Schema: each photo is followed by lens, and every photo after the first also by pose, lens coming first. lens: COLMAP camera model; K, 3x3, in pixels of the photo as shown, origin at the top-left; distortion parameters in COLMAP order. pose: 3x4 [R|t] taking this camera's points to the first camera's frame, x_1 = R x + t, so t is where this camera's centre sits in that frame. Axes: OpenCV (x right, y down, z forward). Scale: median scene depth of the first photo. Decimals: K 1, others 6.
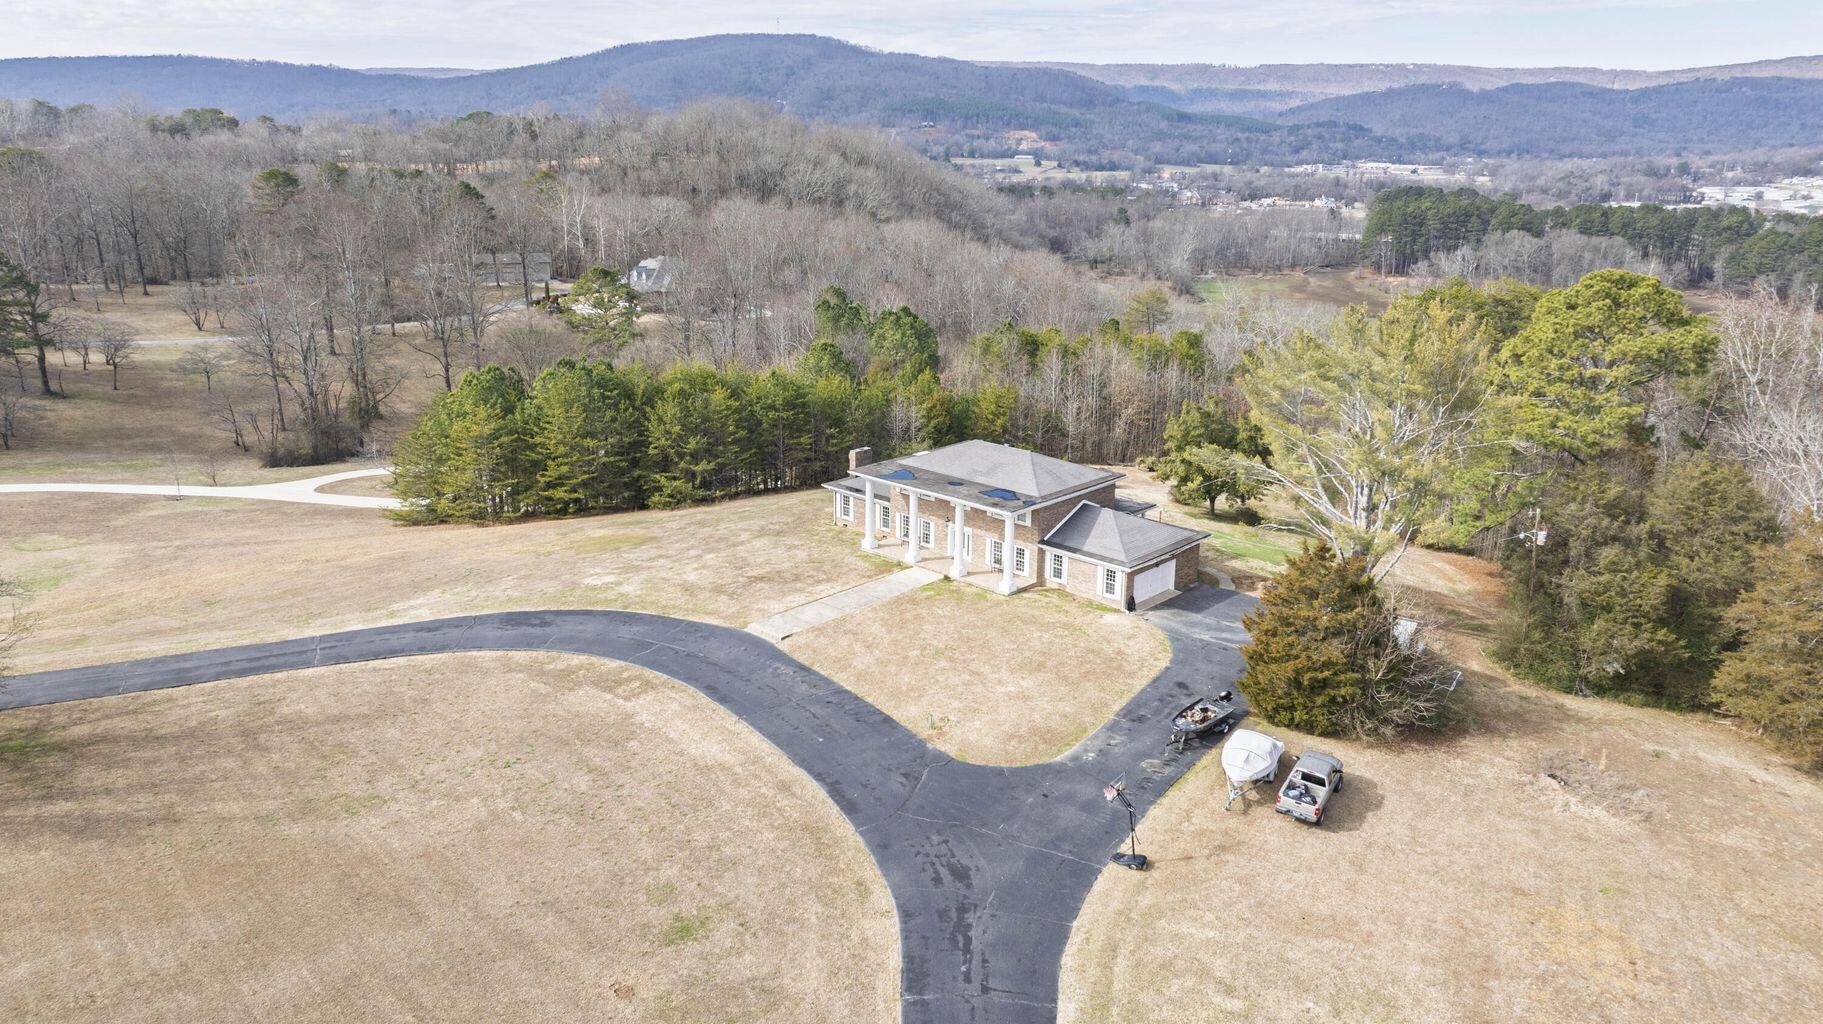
lens RADIAL K [[1334.7, 0, 911.5], [0, 1334.7, 512.0], [0, 0, 1]] dist [-0.027258, 0.003747]
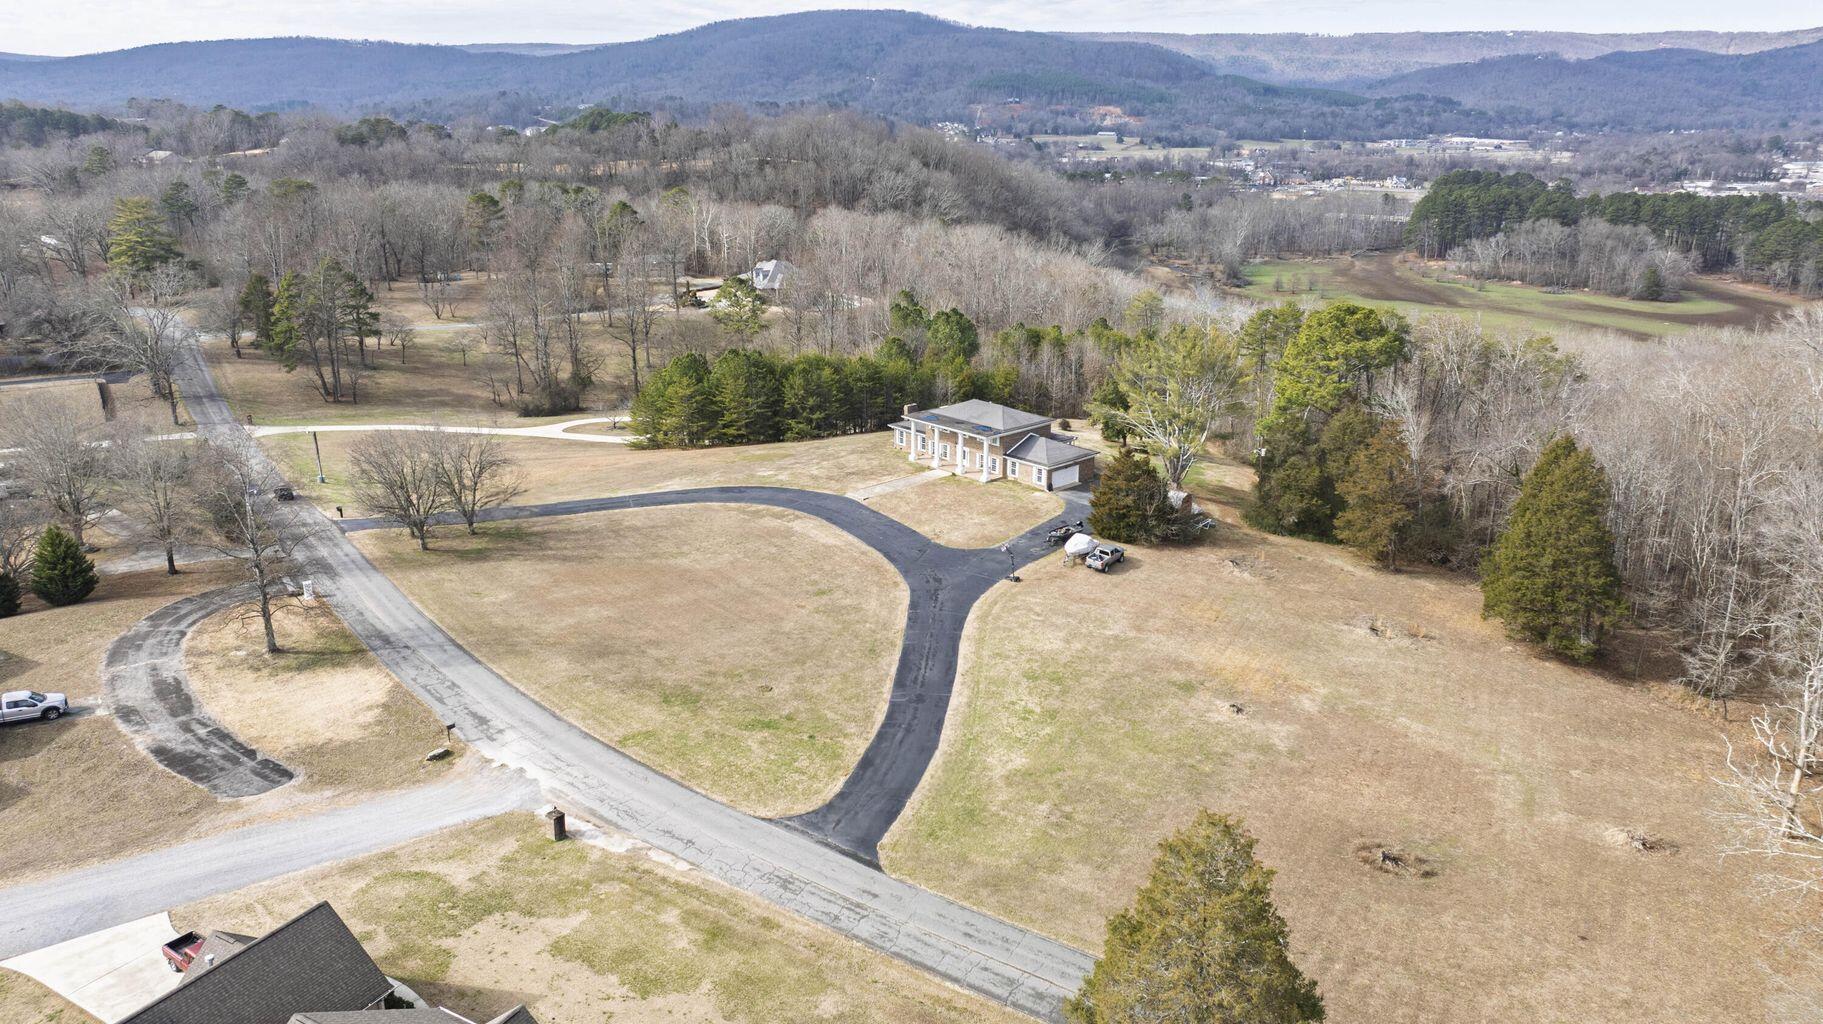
lens RADIAL K [[1334.7, 0, 911.5], [0, 1334.7, 512.0], [0, 0, 1]] dist [-0.027258, 0.003747]
pose [[0.997921, 0.013480, -0.063018, 0.052201], [-0.012105, 0.999681, 0.022153, 0.037846], [0.063297, -0.021344, 0.997766, -0.513027]]
